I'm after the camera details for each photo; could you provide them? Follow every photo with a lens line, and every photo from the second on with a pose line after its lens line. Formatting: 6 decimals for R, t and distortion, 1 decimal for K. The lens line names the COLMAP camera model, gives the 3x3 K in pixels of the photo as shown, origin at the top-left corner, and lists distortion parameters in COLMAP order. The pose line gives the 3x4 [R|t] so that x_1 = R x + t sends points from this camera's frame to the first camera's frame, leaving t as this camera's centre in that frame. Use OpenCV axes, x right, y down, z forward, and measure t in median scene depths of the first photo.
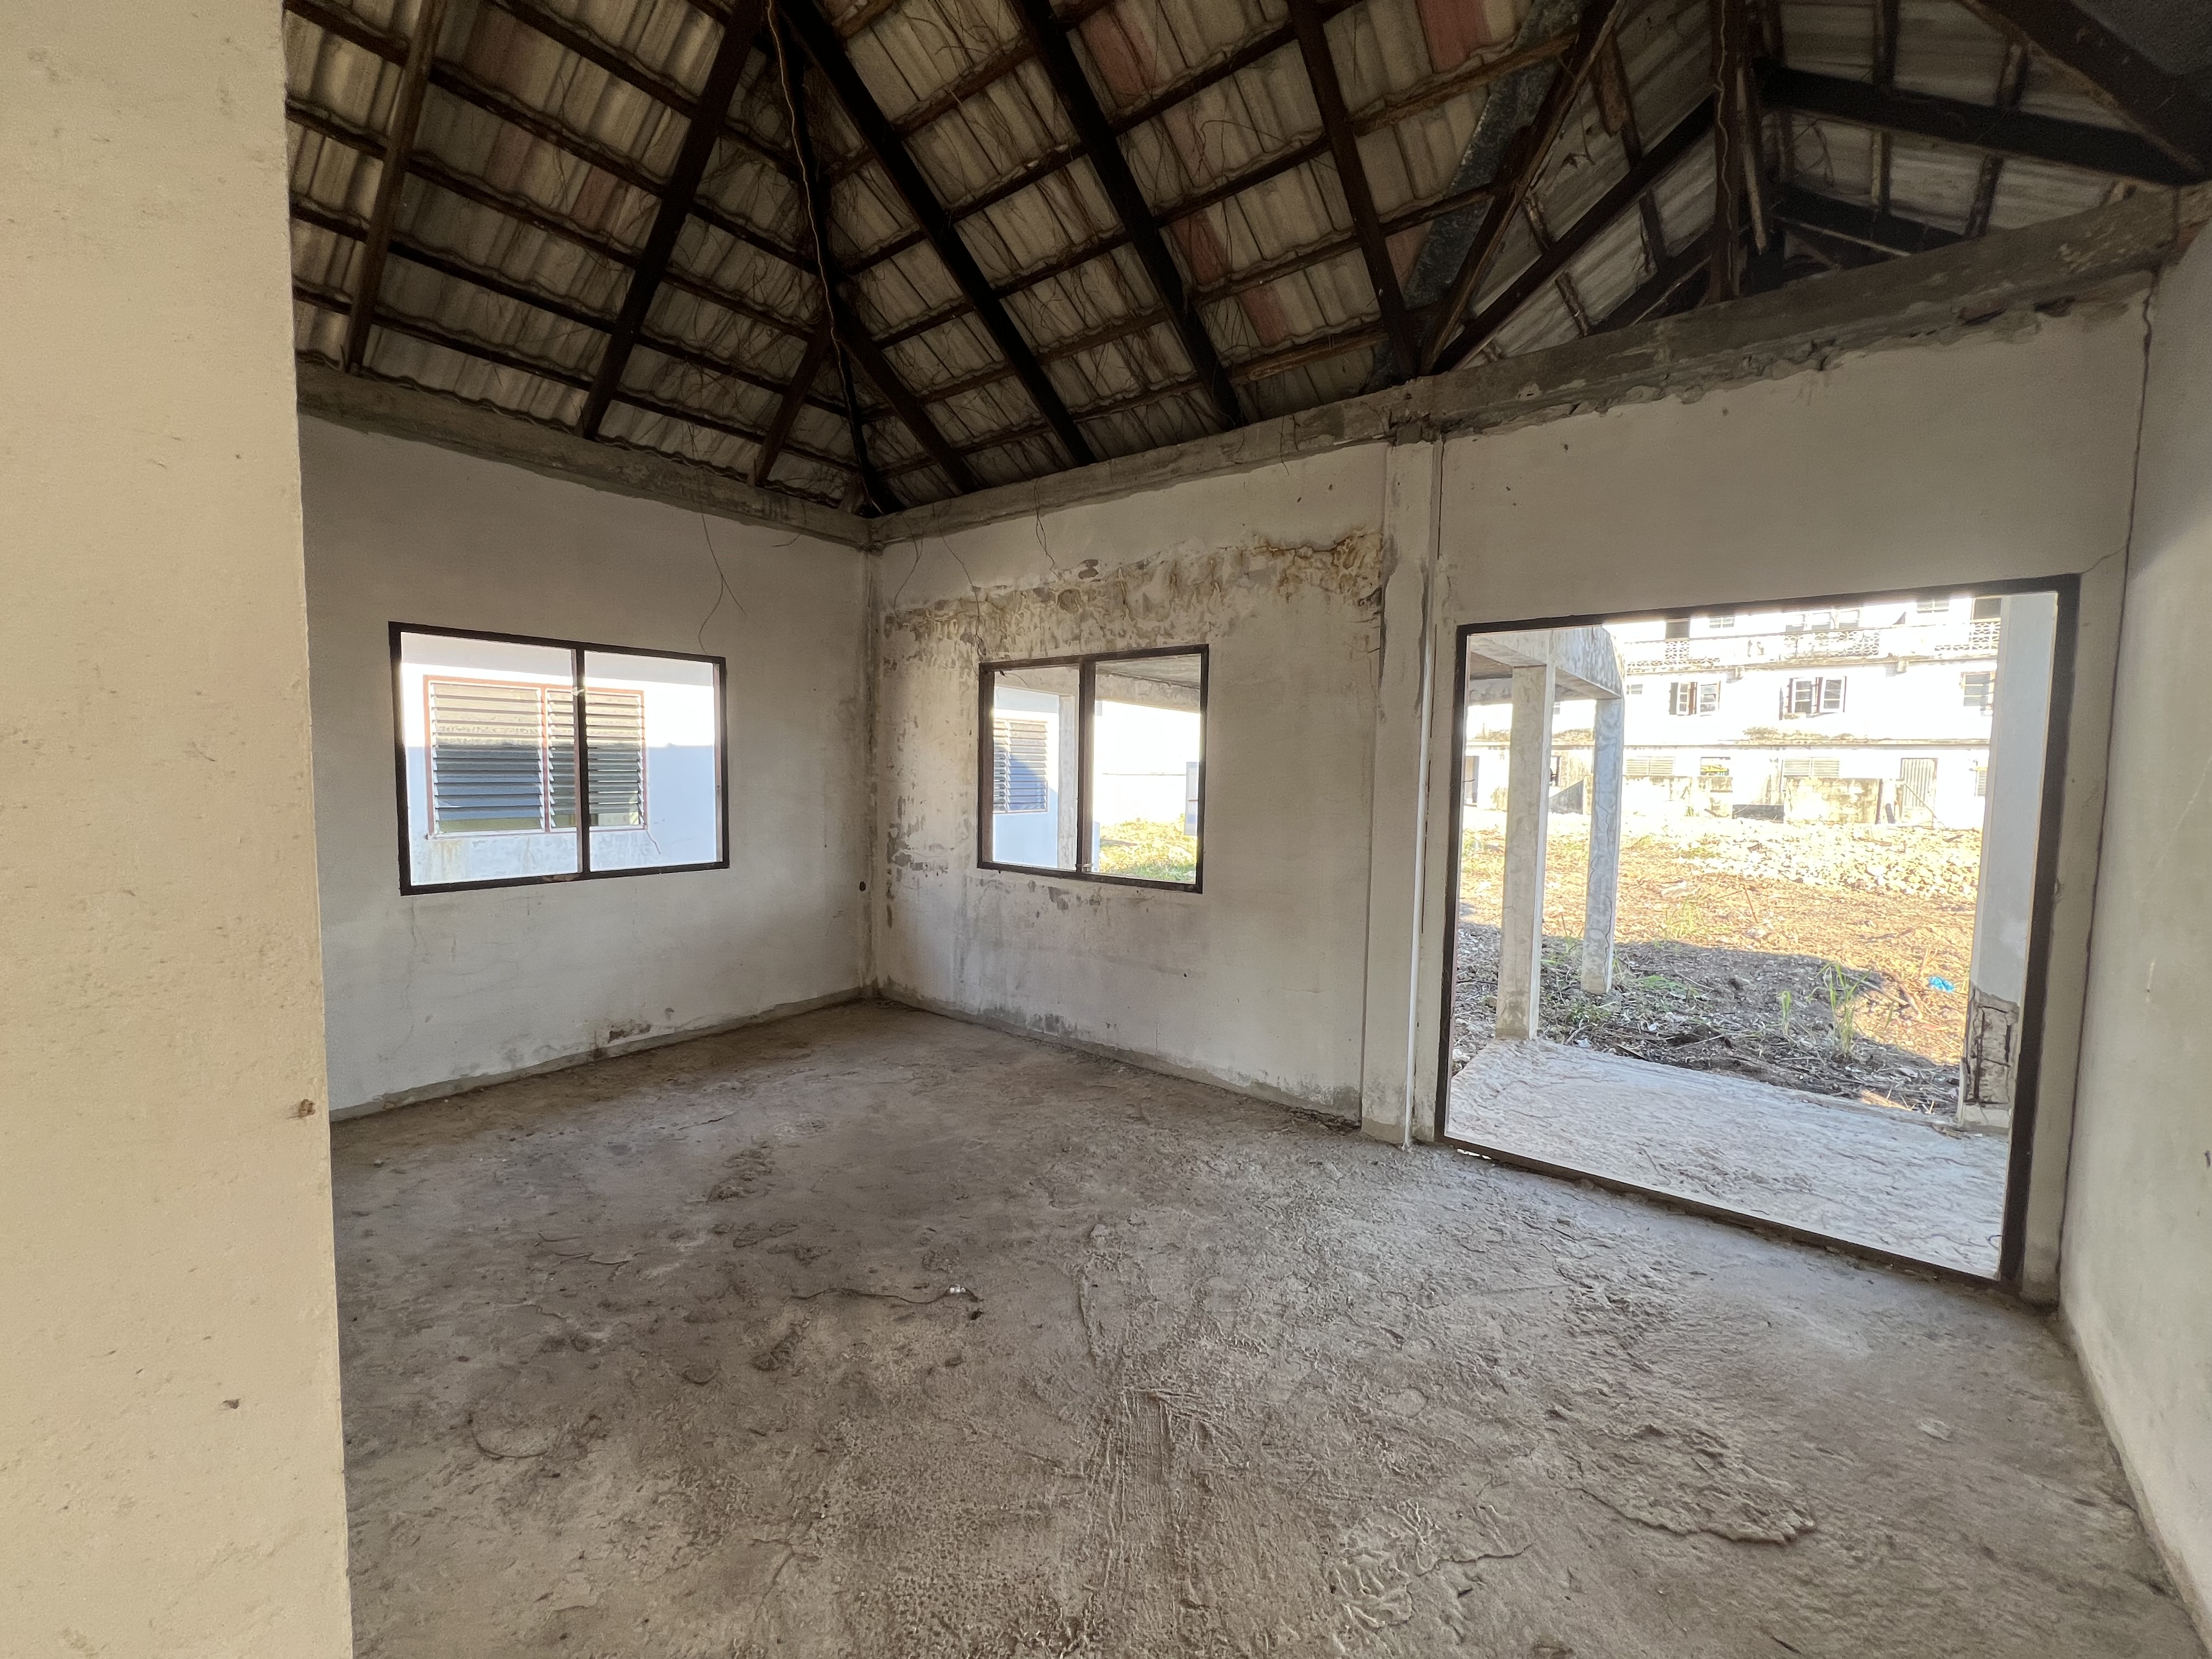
lens RADIAL K [[889.0, 0, 1107.1], [0, 889.0, 831.8], [0, 0, 1]] dist [-0.003450, 0.001692]
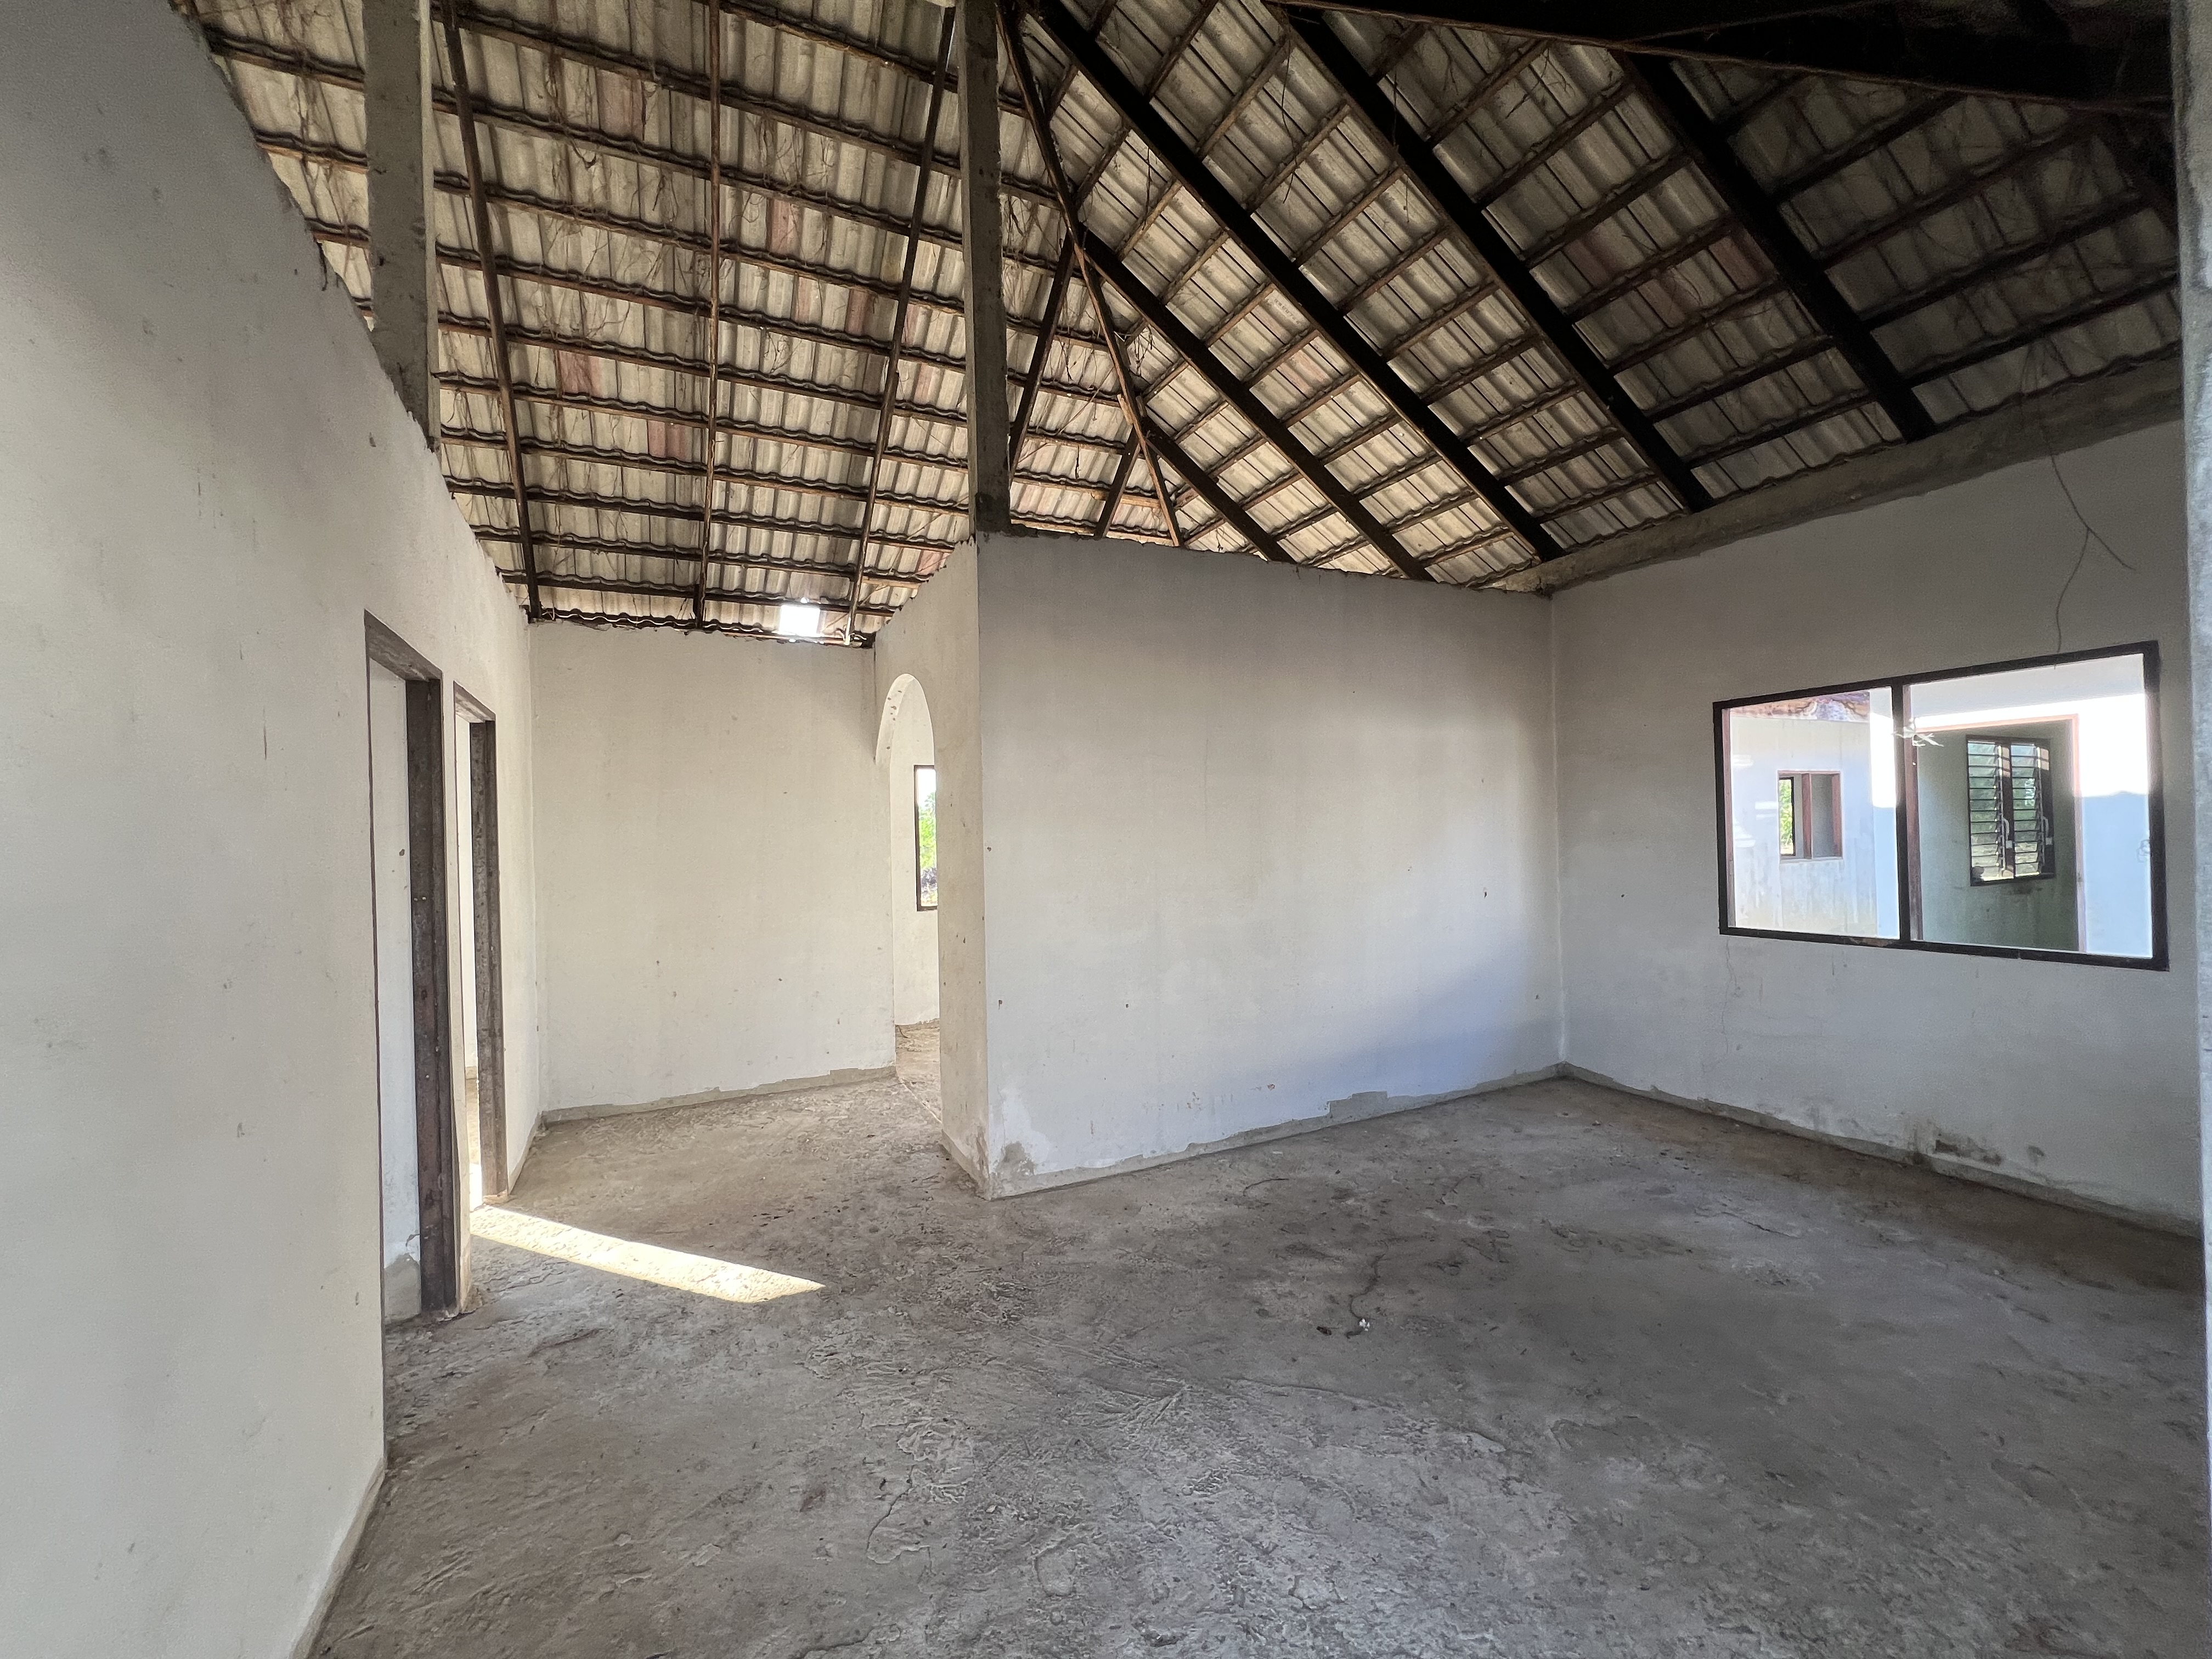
lens RADIAL K [[889.0, 0, 1107.1], [0, 889.0, 838.3], [0, 0, 1]] dist [-0.003450, 0.001692]
pose [[-0.425317, 0.001249, -0.905044, 0.860312], [-0.049647, 0.998461, 0.024709, -0.060687], [0.903682, 0.055442, -0.424600, 1.086568]]
